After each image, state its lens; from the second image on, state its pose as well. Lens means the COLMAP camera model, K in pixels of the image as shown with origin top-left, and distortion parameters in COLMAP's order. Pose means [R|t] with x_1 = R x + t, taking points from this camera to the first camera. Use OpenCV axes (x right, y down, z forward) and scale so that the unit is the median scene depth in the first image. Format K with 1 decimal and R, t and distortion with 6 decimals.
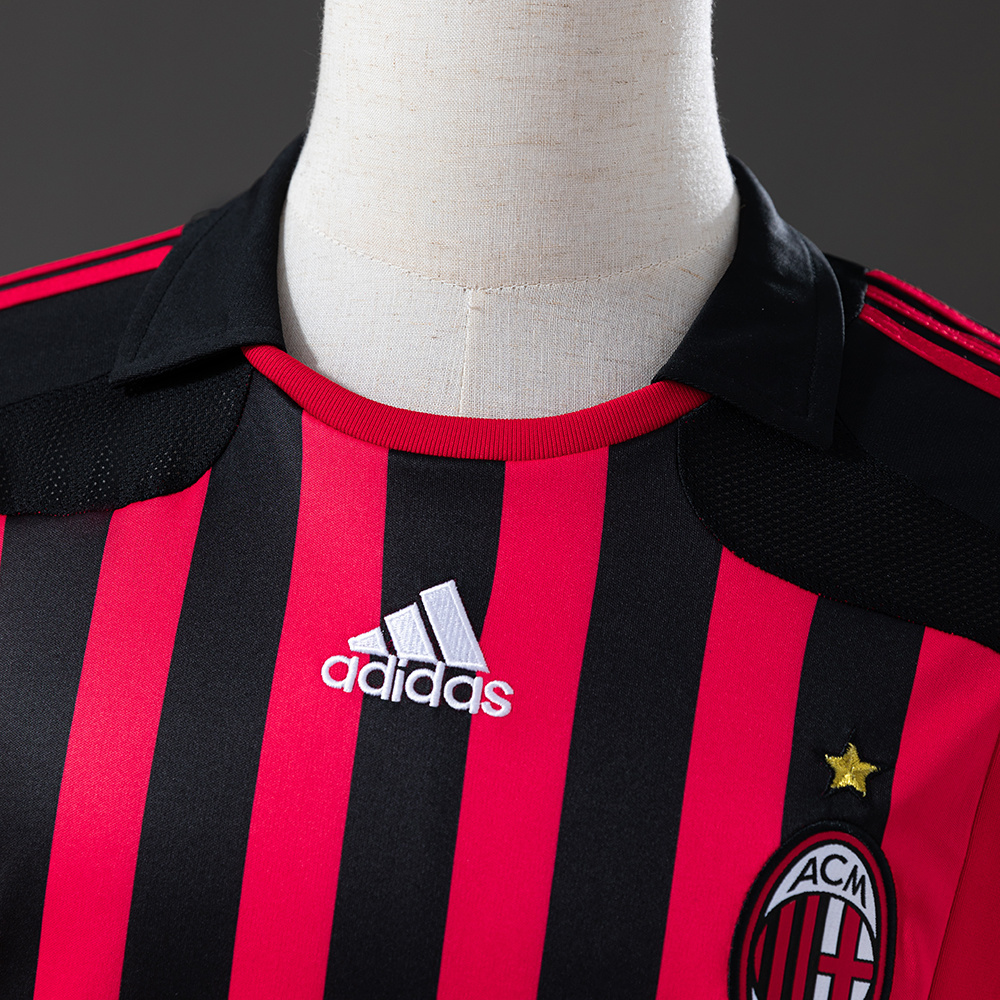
lens RADIAL K [[3382.3, 0, 500.0], [0, 3382.3, 500.0], [0, 0, 1]] dist [0.164059, -2.434240]
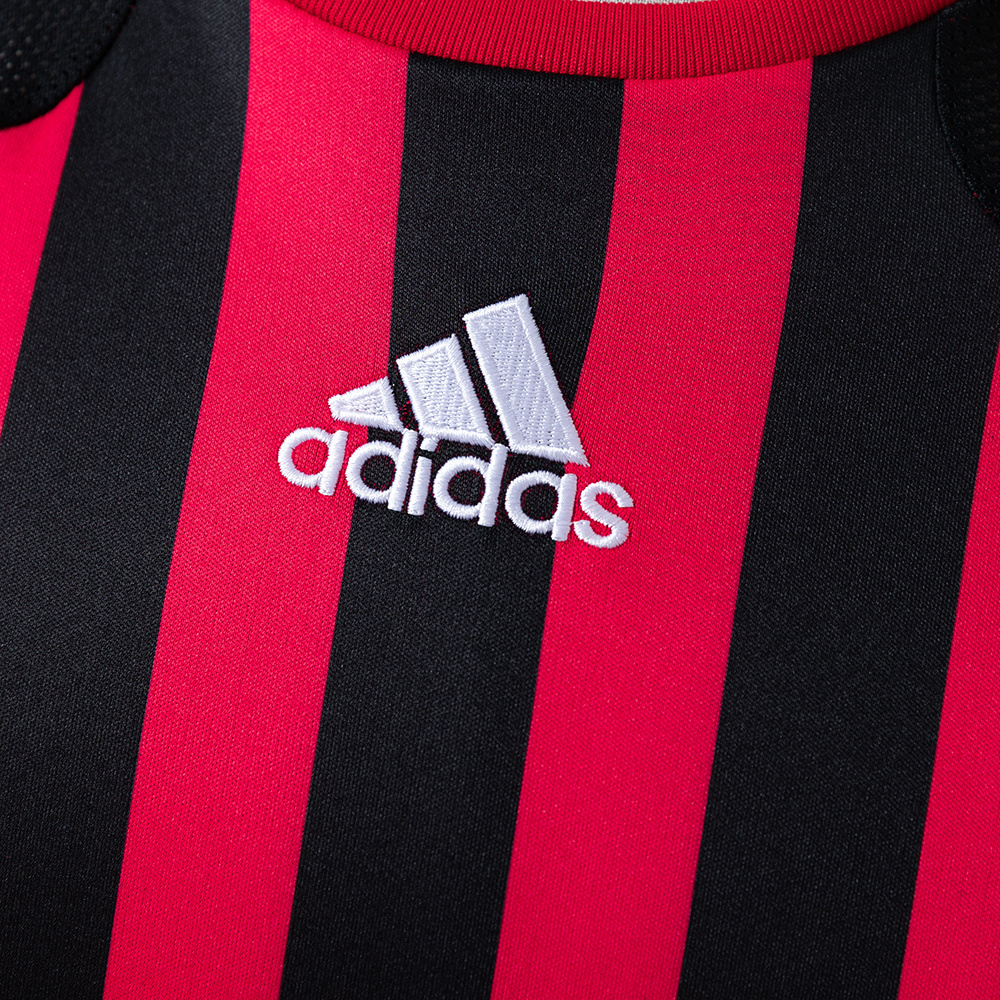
lens RADIAL K [[3155.0, 0, 500.0], [0, 3155.0, 500.0], [0, 0, 1]] dist [-0.013849, 0.275249]
pose [[0.998896, 0.024615, 0.040003, -0.037432], [-0.027225, 0.997444, 0.066056, 0.023366], [-0.038275, -0.067072, 0.997014, 0.494932]]
